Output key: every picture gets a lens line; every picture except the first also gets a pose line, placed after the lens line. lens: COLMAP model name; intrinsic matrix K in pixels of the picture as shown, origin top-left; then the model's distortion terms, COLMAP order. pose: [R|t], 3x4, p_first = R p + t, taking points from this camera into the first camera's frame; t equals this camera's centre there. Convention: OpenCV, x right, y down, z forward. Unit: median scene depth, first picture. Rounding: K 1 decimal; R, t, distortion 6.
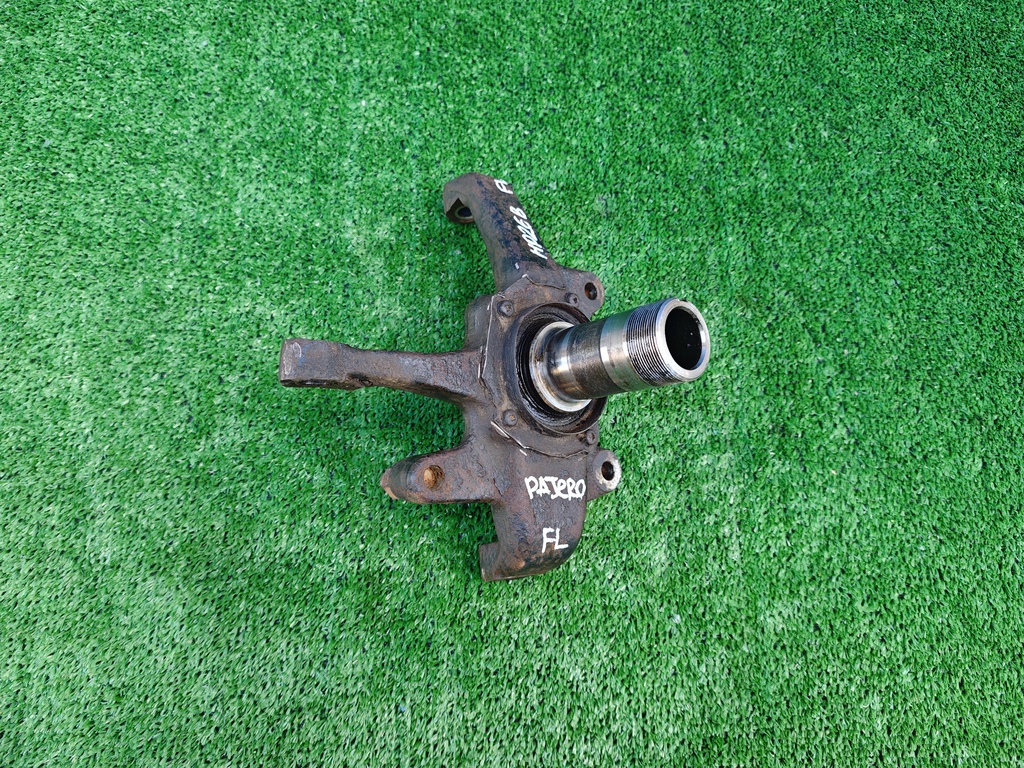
lens RADIAL K [[704.1, 0, 512.0], [0, 704.1, 384.0], [0, 0, 1]] dist [-0.013671, -0.031657]
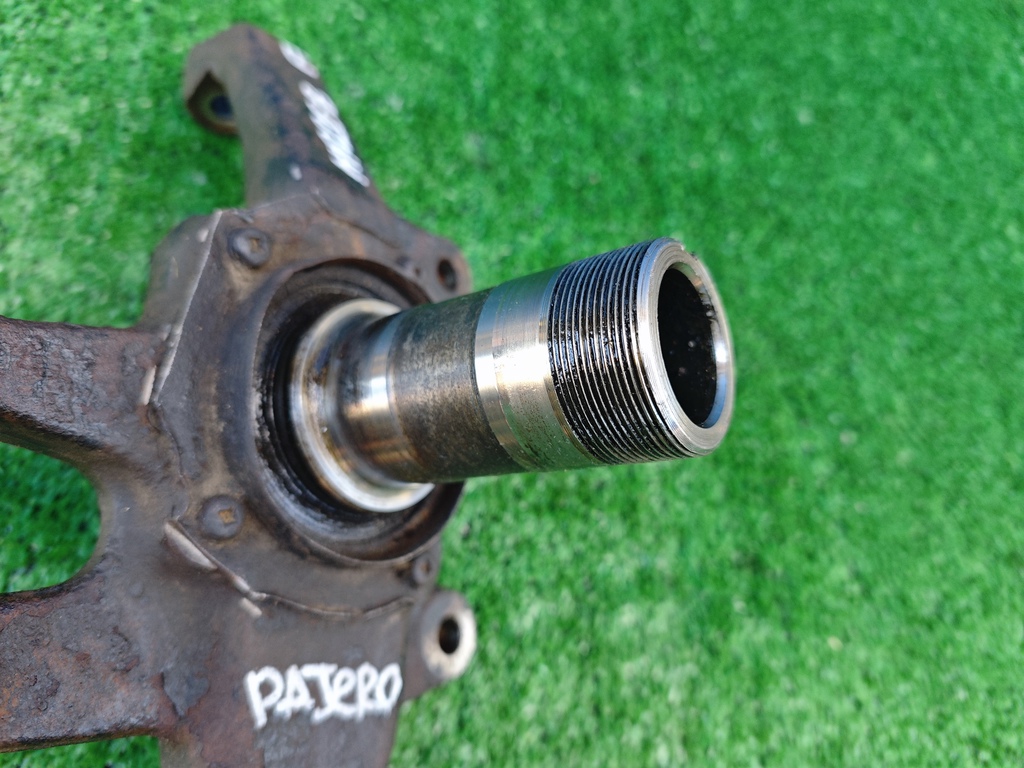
lens RADIAL K [[751.7, 0, 512.0], [0, 751.7, 384.0], [0, 0, 1]] dist [-0.055946, -0.001213]
pose [[0.967000, 0.108667, 0.230439, 0.039718], [-0.083031, 0.989513, -0.118194, 0.009051], [-0.240866, 0.095160, 0.965882, 0.457790]]
